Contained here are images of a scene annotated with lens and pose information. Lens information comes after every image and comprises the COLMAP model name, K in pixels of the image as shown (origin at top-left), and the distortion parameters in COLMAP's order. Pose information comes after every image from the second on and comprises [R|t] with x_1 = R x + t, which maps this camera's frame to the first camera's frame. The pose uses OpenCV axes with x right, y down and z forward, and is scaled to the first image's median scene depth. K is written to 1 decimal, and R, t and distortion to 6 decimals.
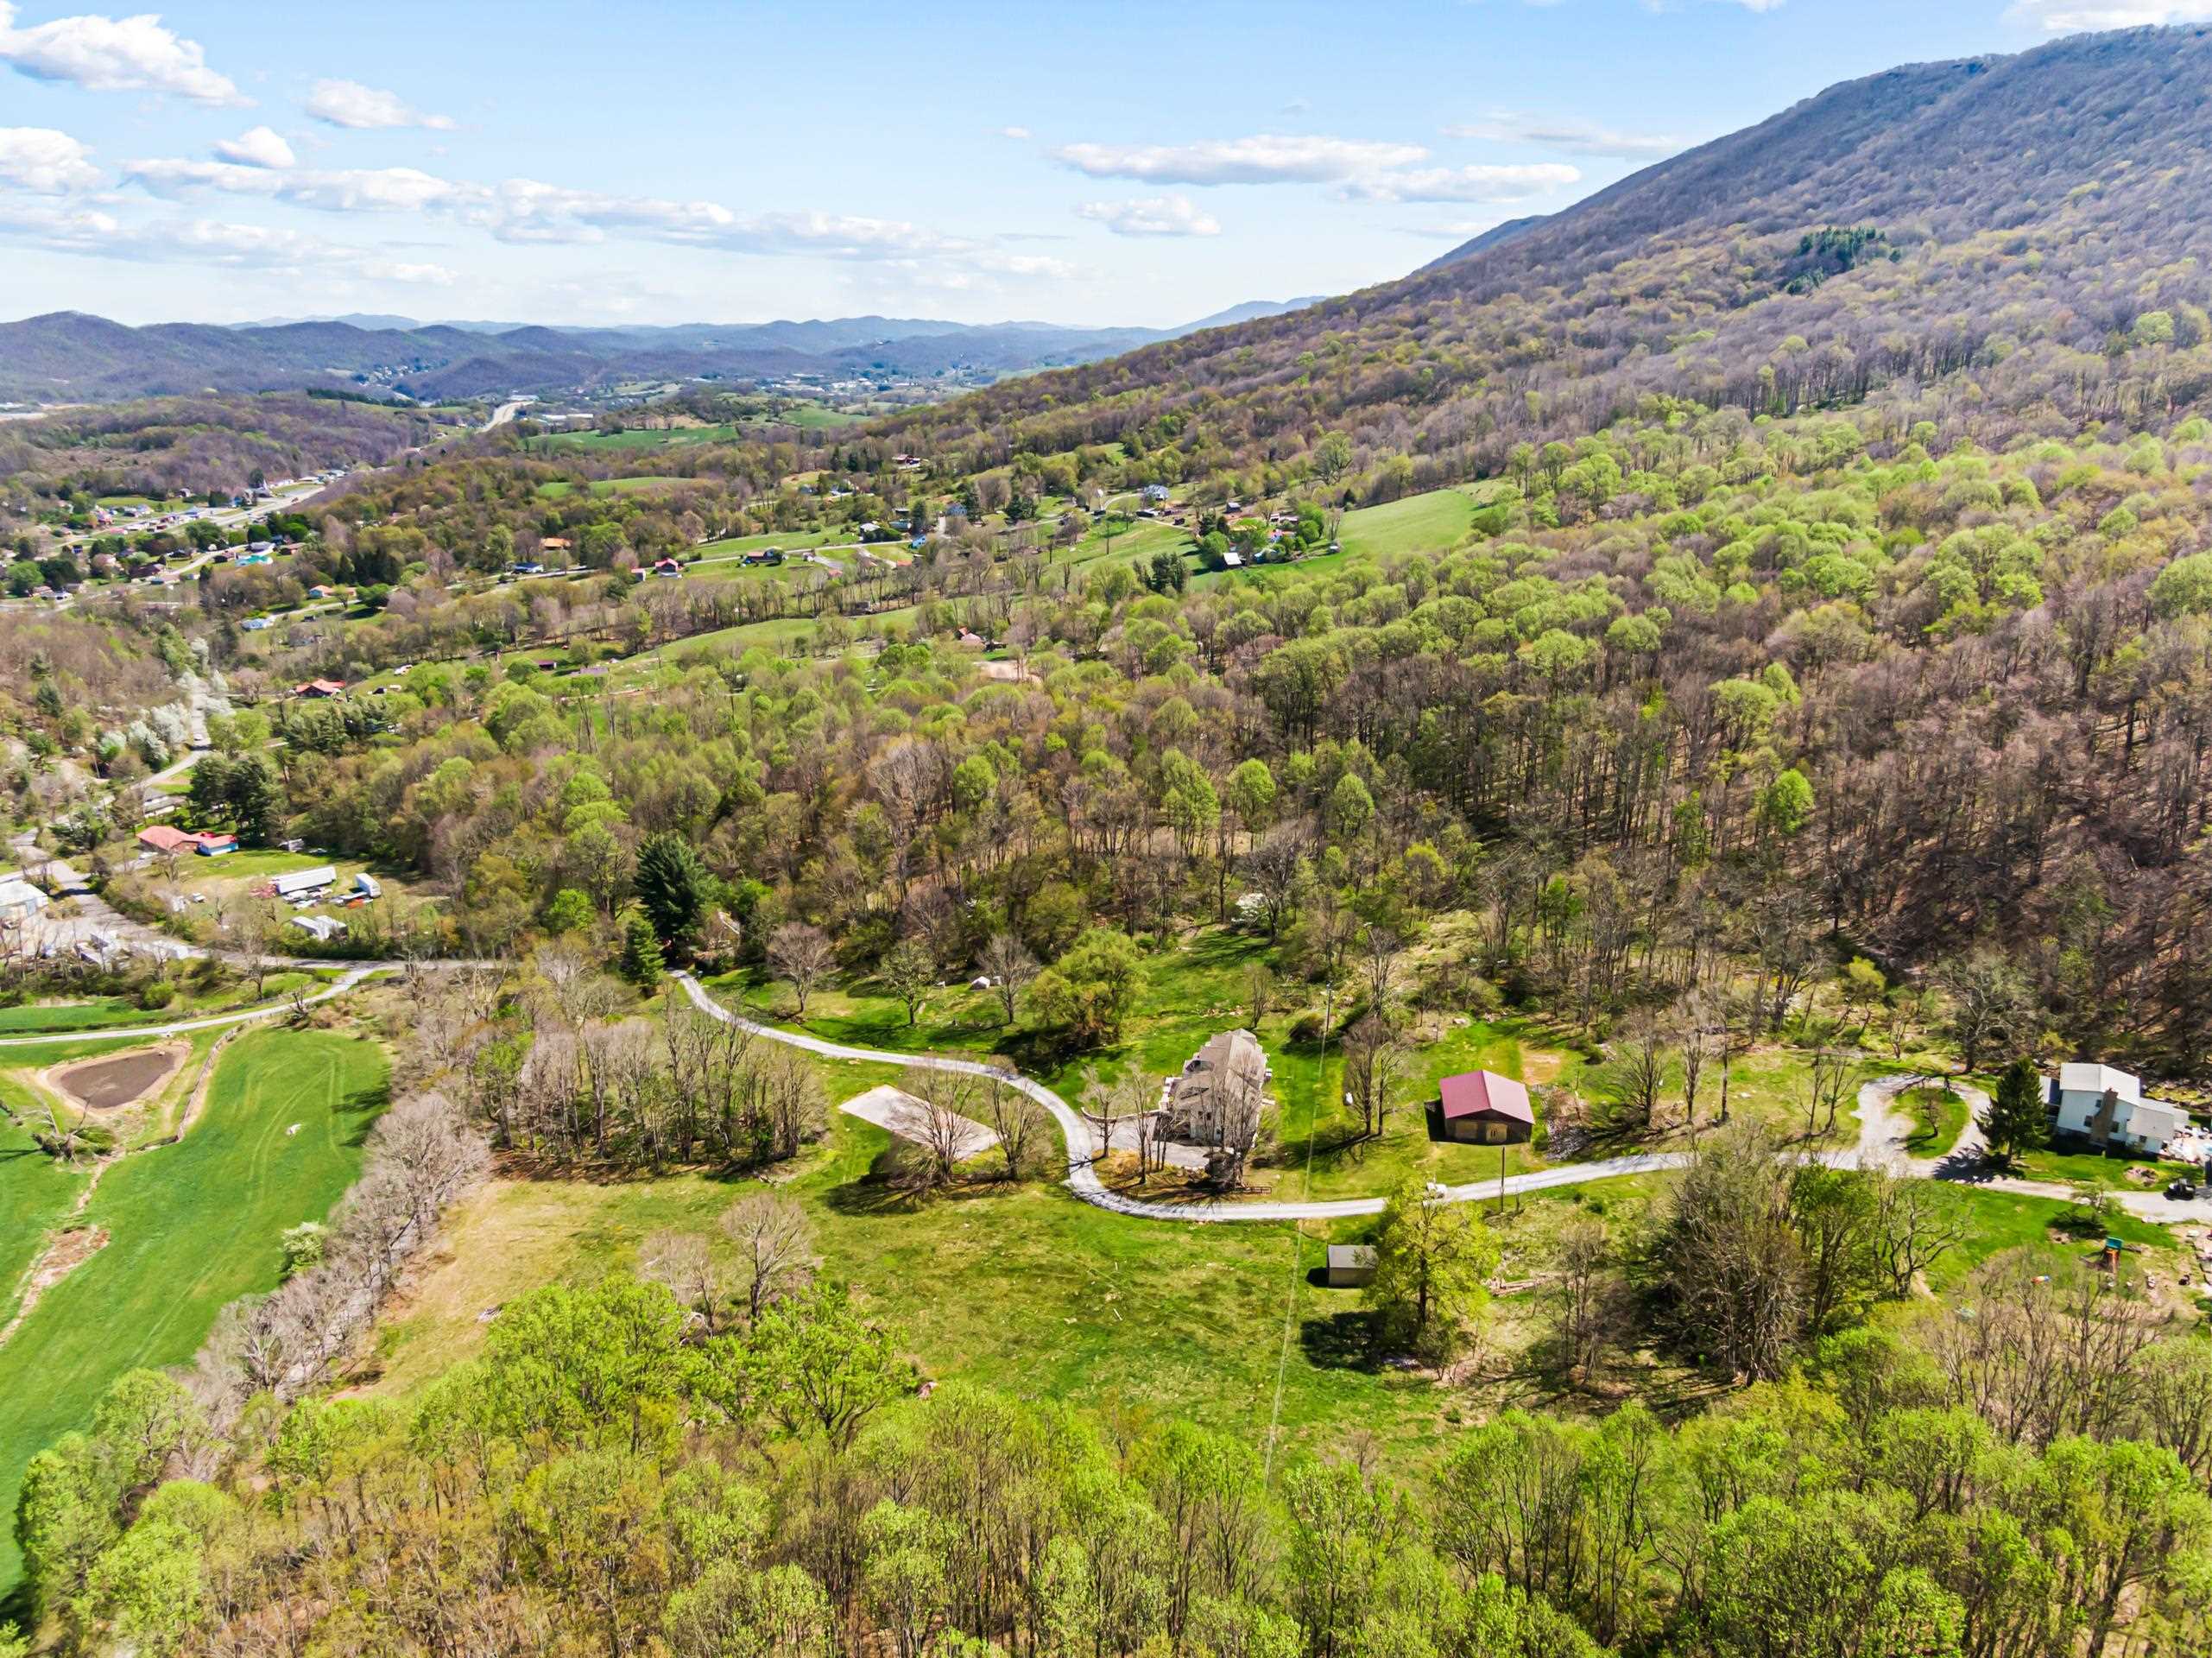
lens RADIAL K [[1581.6, 0, 1110.4], [0, 1581.6, 838.5], [0, 0, 1]] dist [0.034465, -0.049556]
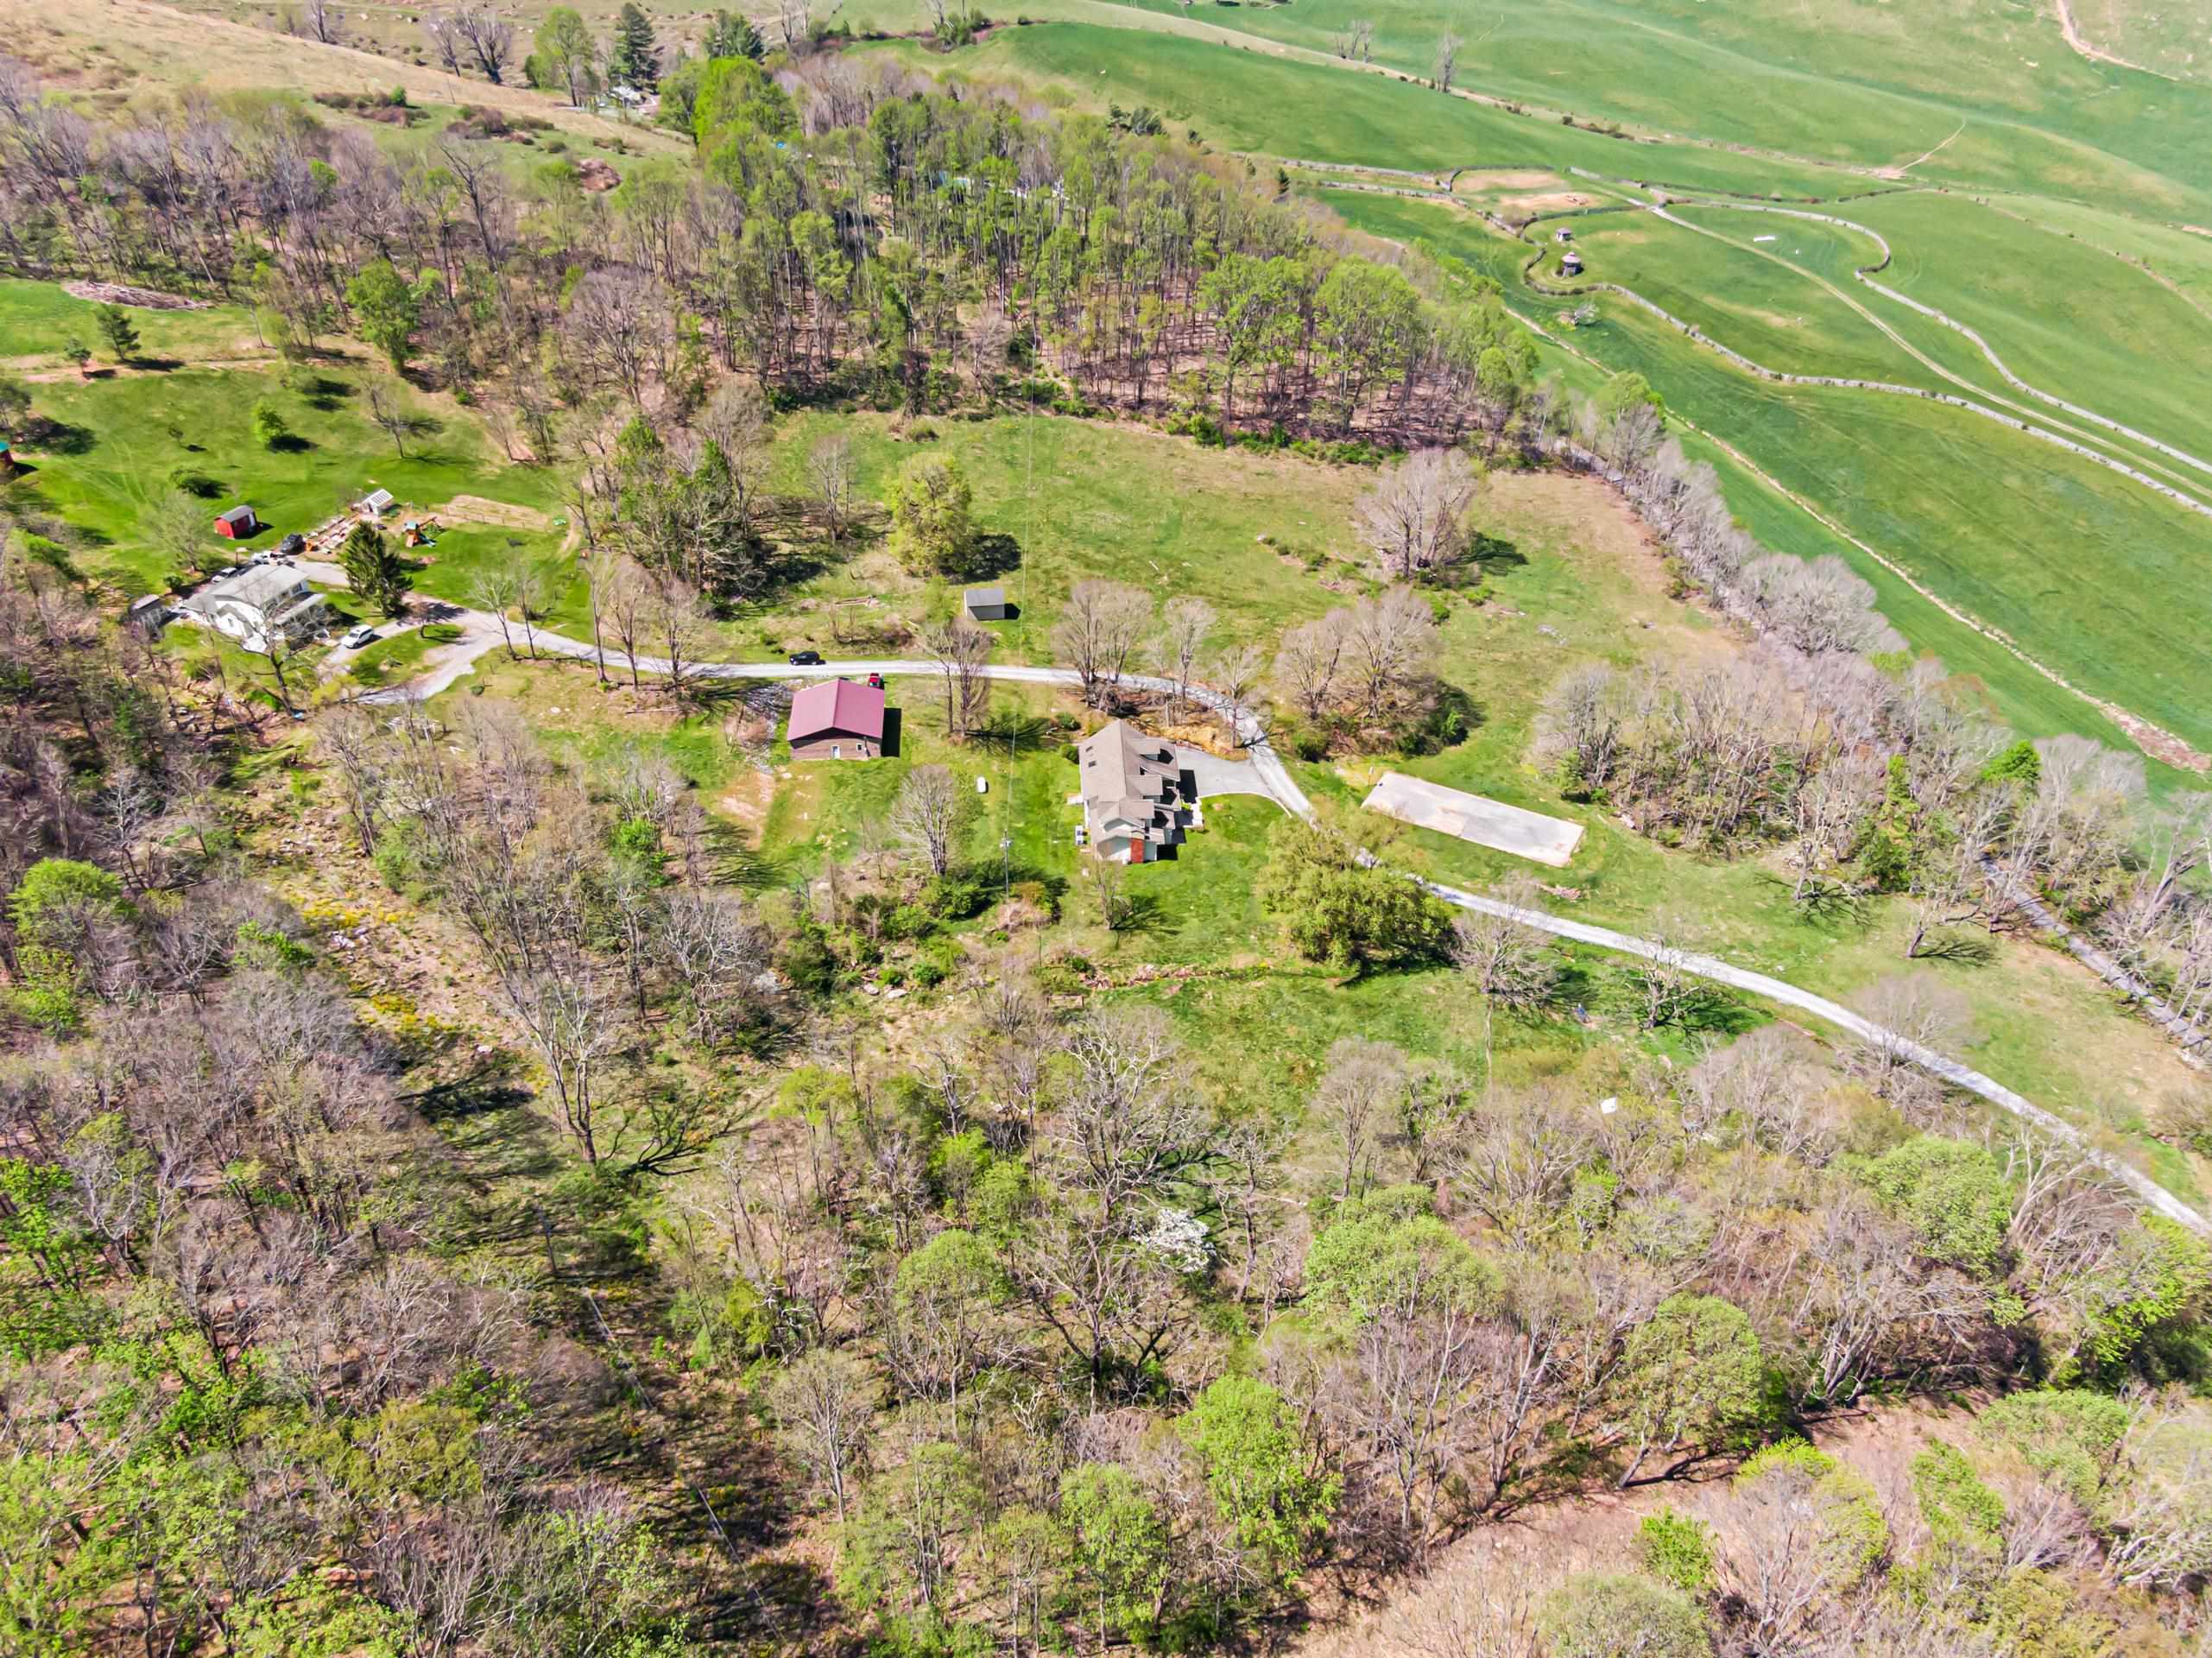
lens RADIAL K [[1581.6, 0, 1094.1], [0, 1581.6, 833.2], [0, 0, 1]] dist [0.034465, -0.049556]
pose [[-0.982176, 0.096435, -0.161339, 0.079152], [-0.075211, 0.585015, 0.807528, -0.177271], [0.172259, 0.805269, -0.567335, 0.516919]]
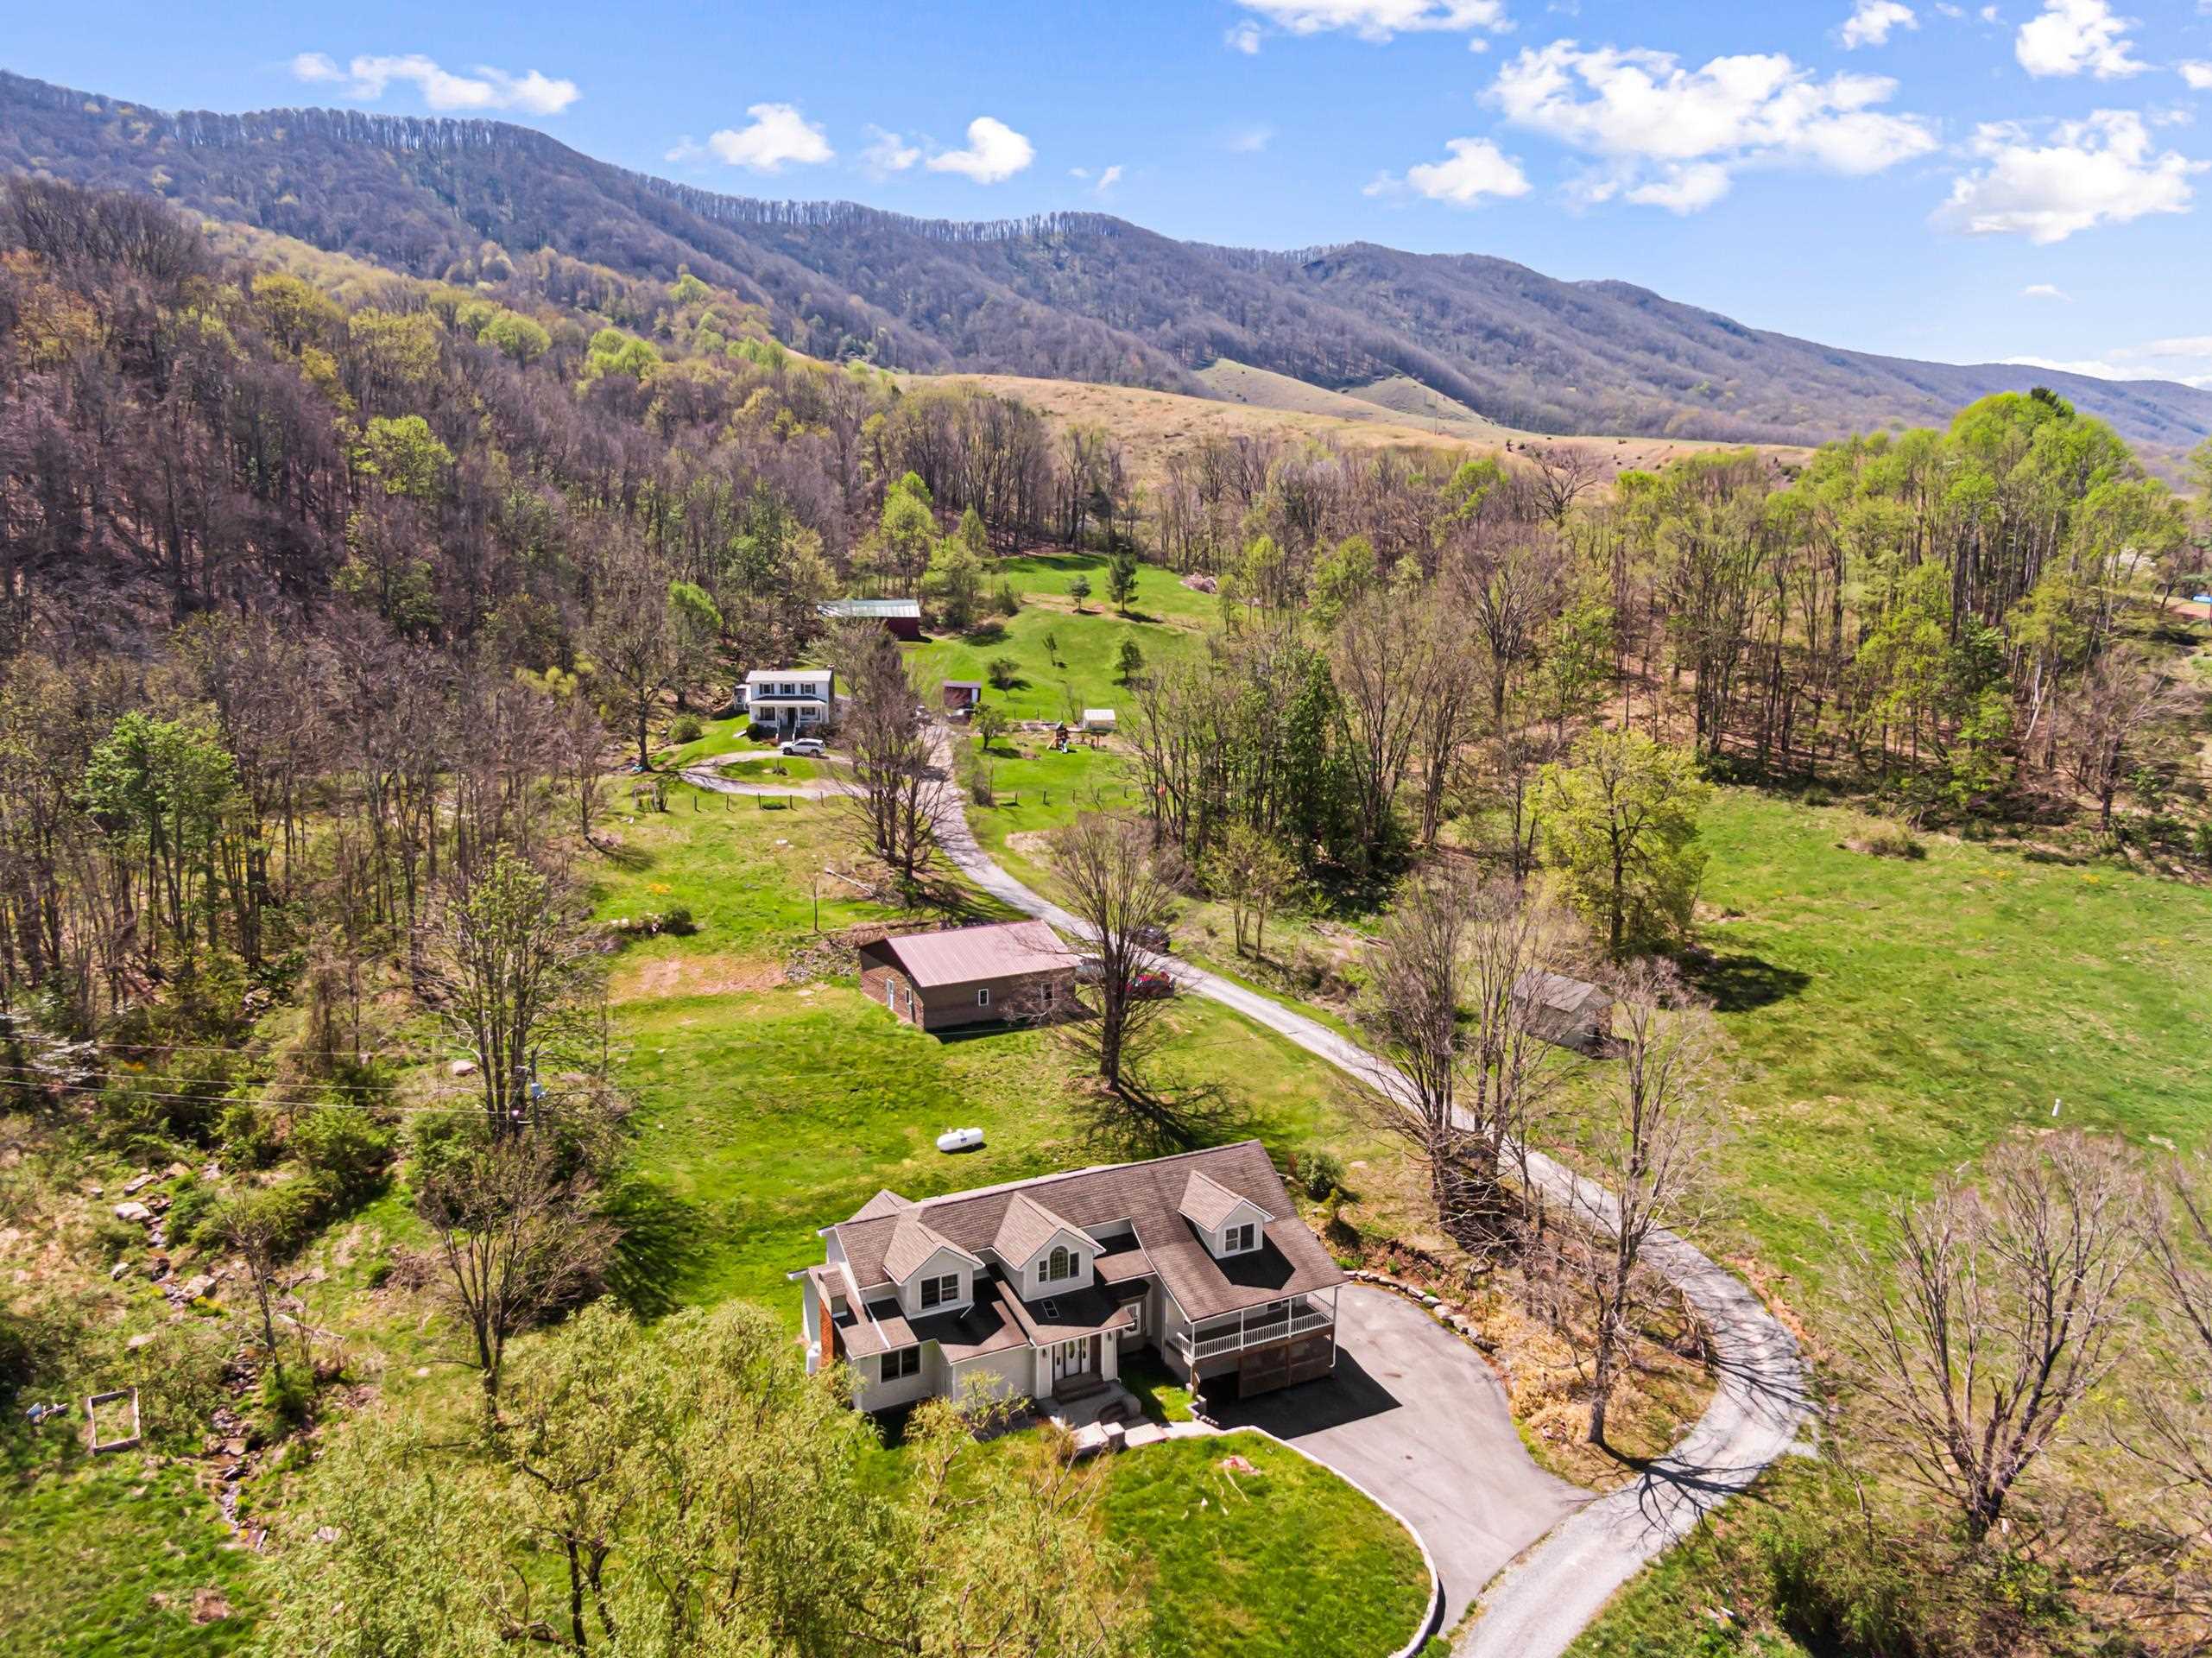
lens RADIAL K [[1581.6, 0, 1095.4], [0, 1581.6, 833.9], [0, 0, 1]] dist [0.034465, -0.049556]
pose [[-0.594718, -0.151559, 0.789519, -0.054261], [0.234152, 0.906836, 0.350459, -0.009433], [-0.769080, 0.393292, -0.503823, 0.386928]]
